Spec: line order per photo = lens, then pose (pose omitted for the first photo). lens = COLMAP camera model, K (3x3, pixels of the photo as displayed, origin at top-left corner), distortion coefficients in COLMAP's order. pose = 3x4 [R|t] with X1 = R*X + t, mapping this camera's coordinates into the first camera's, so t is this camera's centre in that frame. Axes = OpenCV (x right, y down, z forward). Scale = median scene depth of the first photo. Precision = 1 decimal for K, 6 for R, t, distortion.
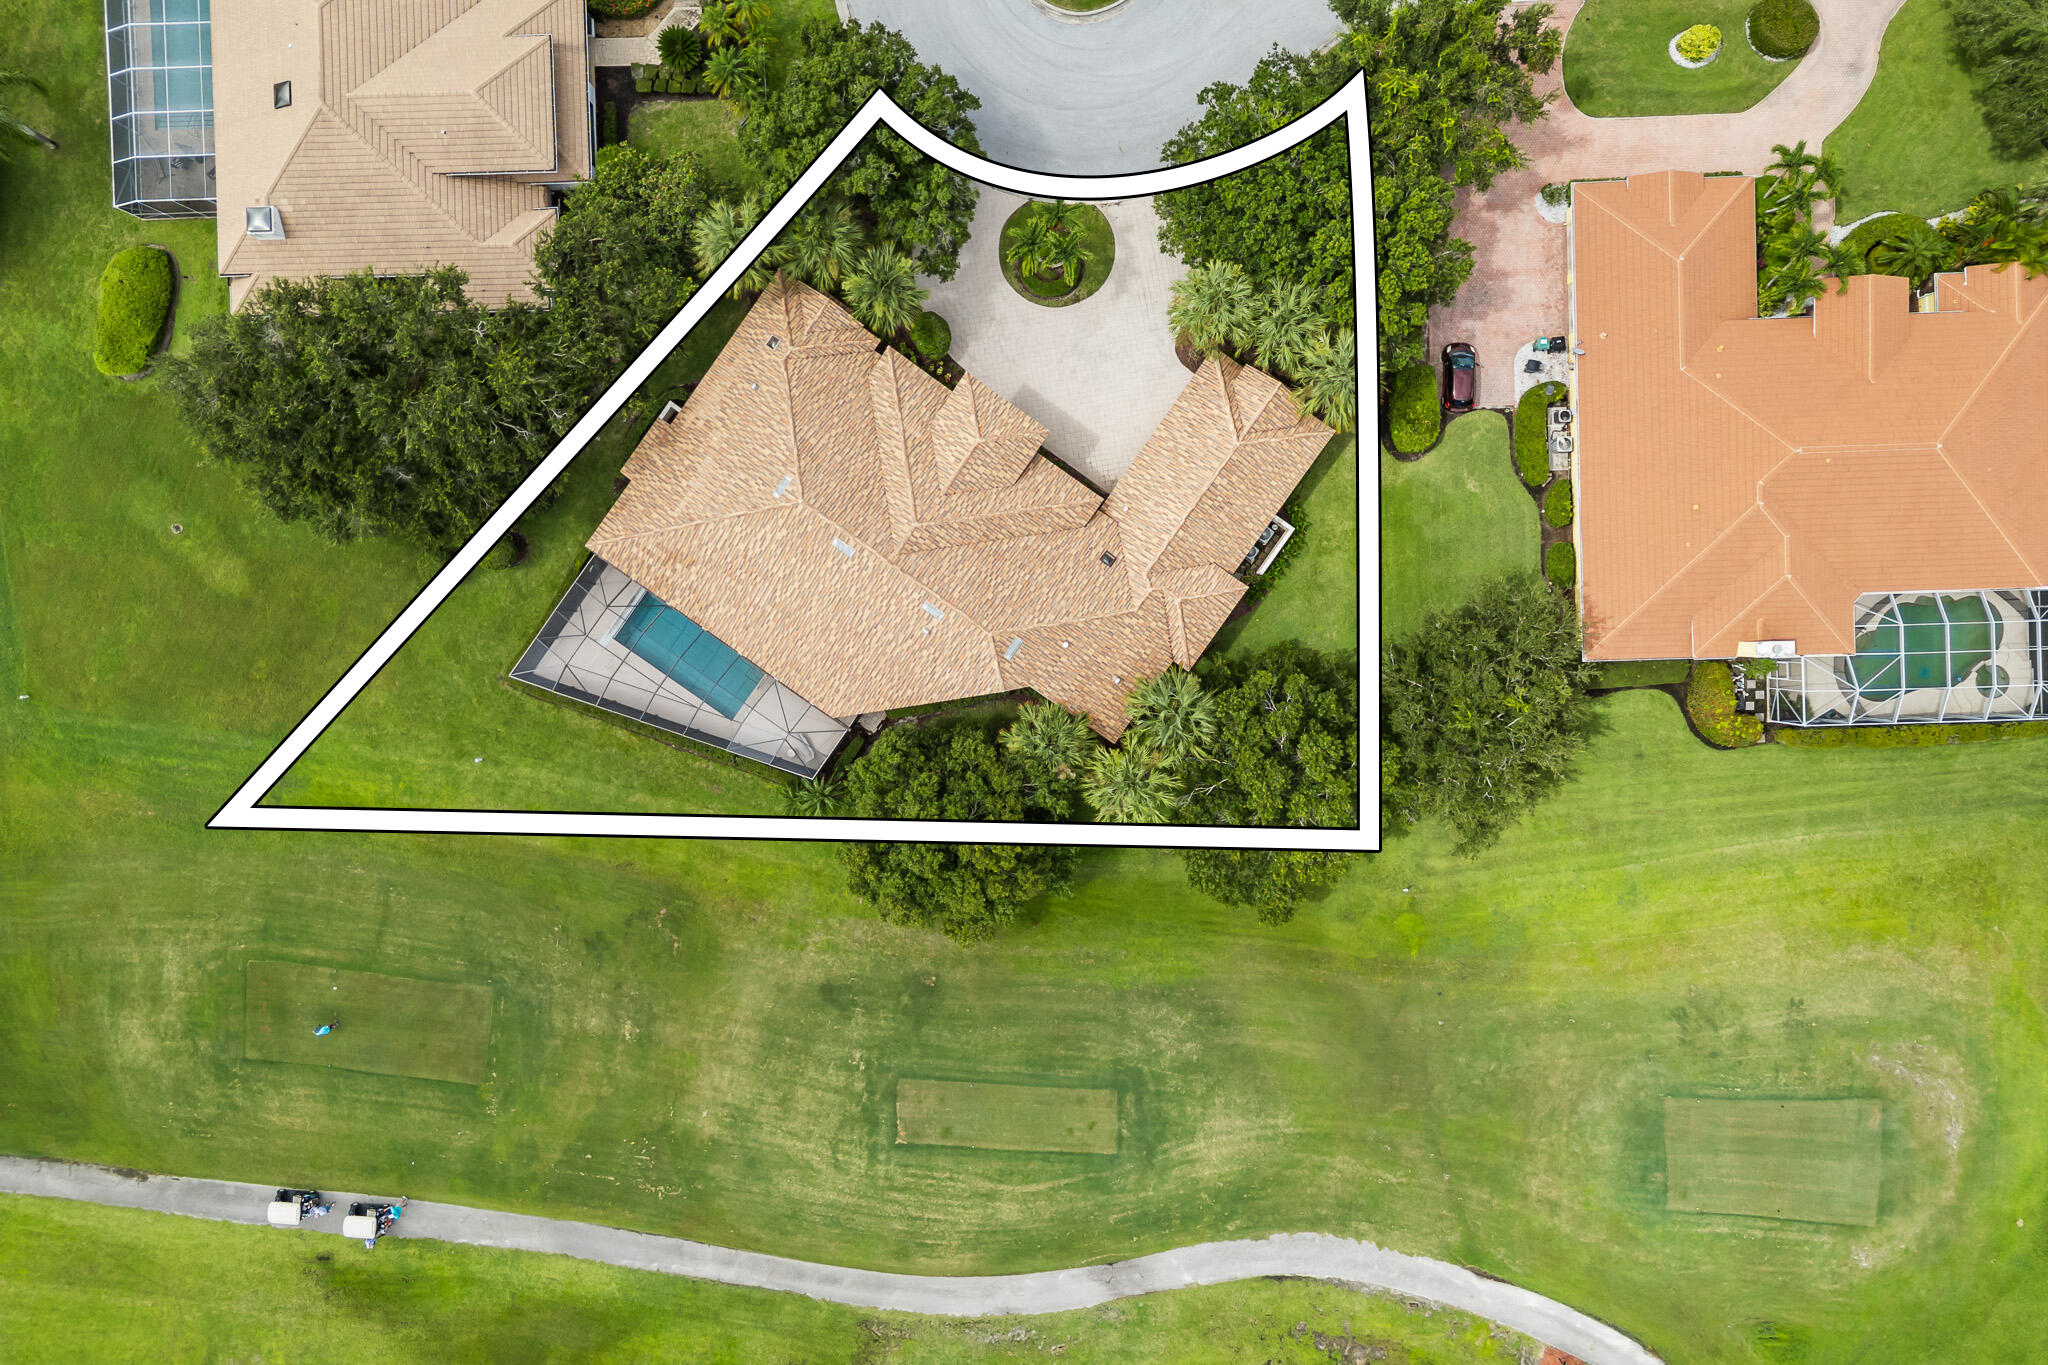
lens RADIAL K [[1484.8, 0, 1022.3], [0, 1484.8, 651.1], [0, 0, 1]] dist [0.074192, -0.075596]
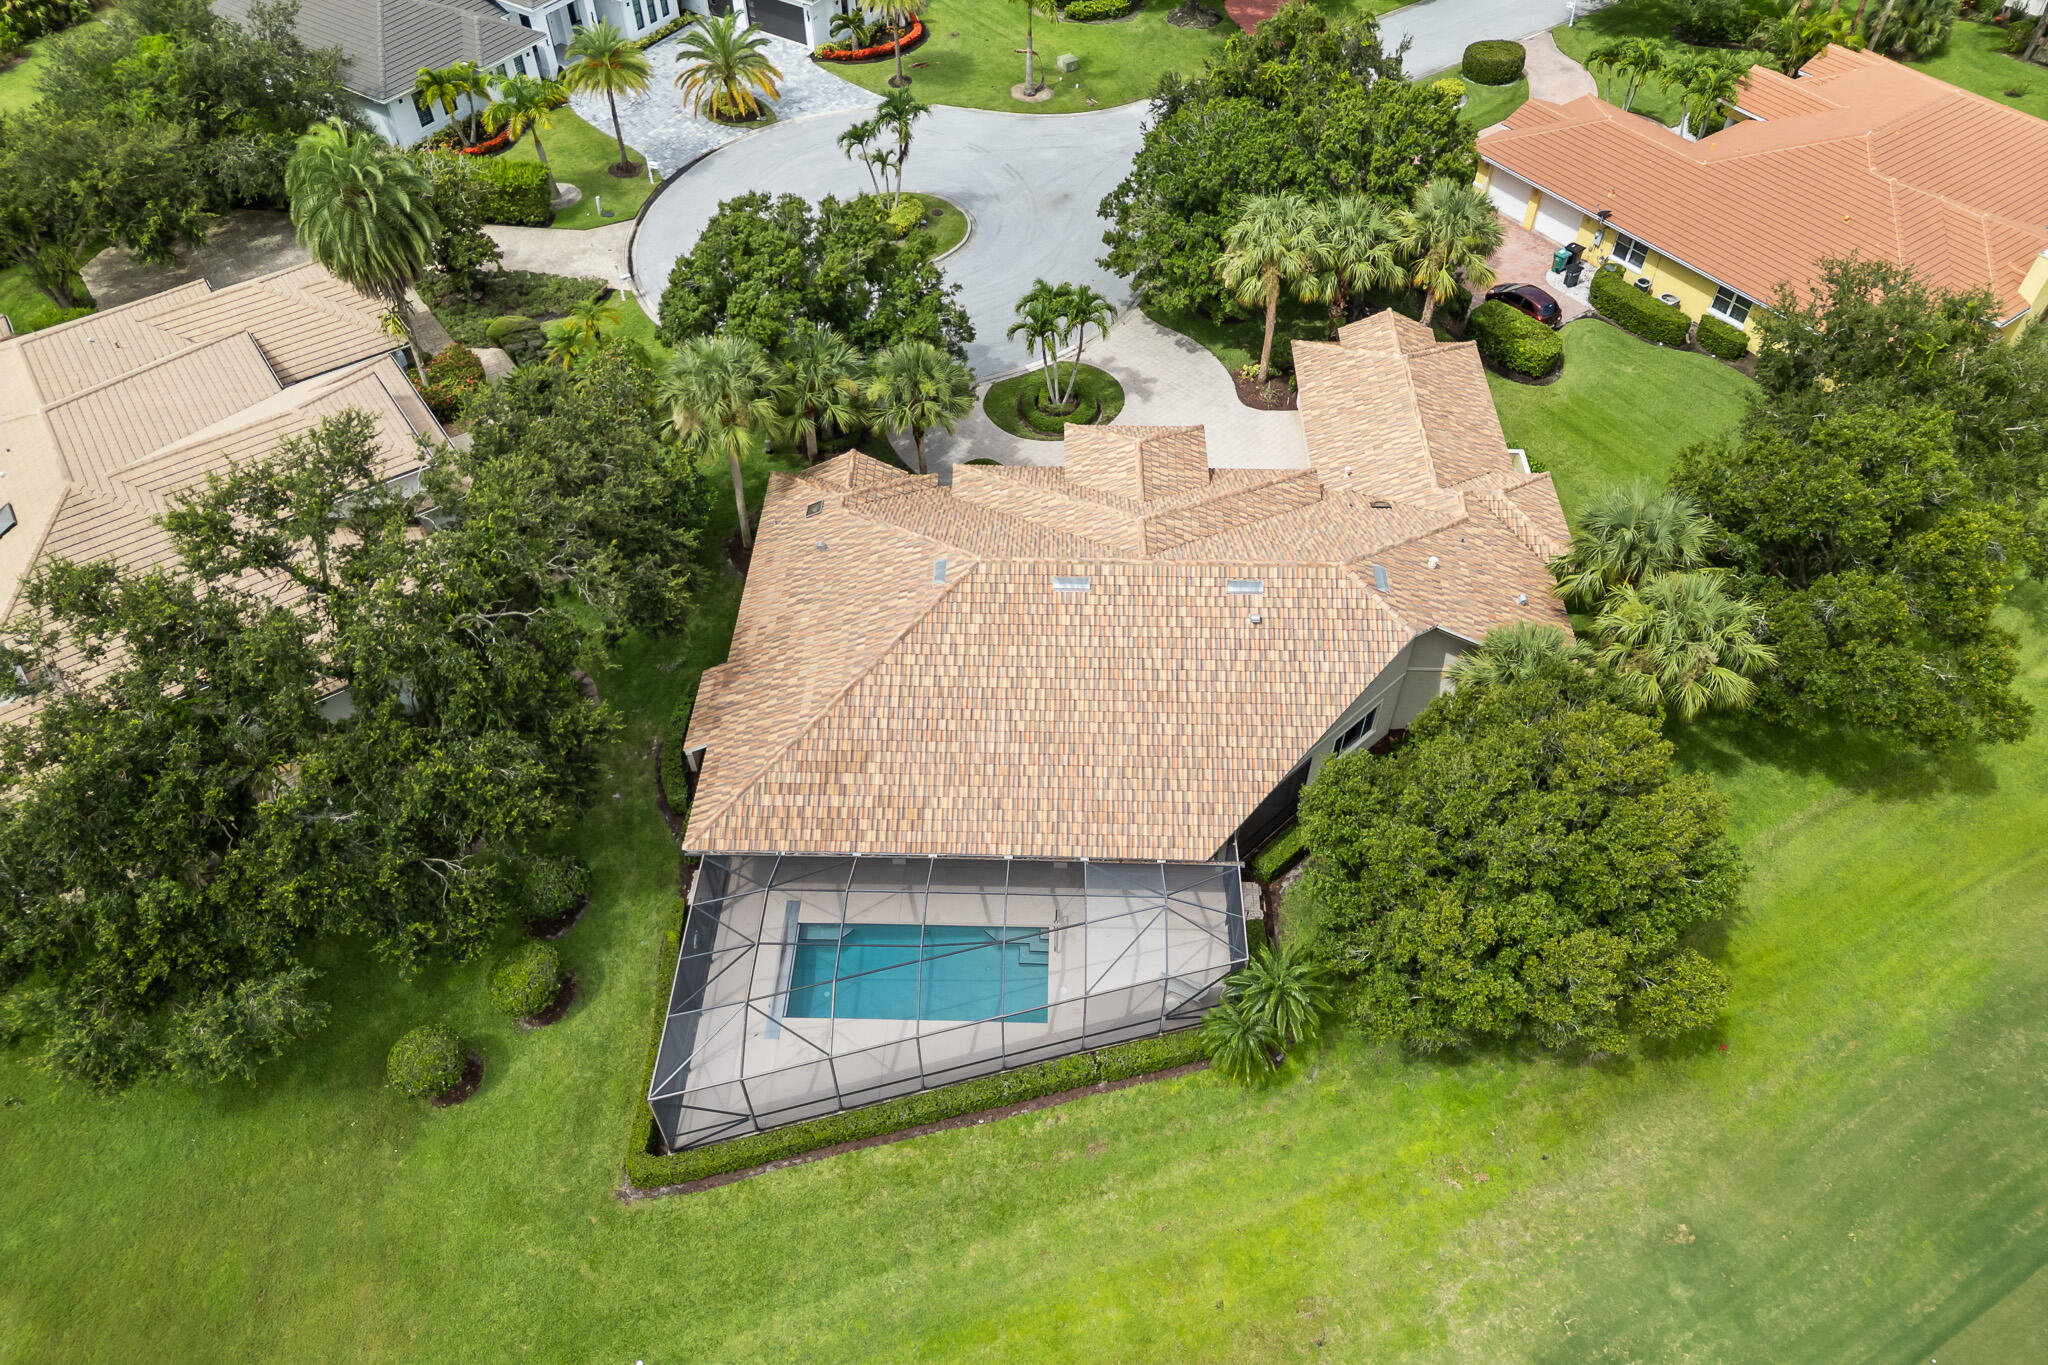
lens RADIAL K [[1484.8, 0, 1022.3], [0, 1484.8, 651.1], [0, 0, 1]] dist [0.074192, -0.075596]
pose [[0.833413, -0.398706, 0.382696, -0.357726], [0.552616, 0.593525, -0.585101, 0.279916], [0.006144, 0.699115, 0.714983, 0.516071]]
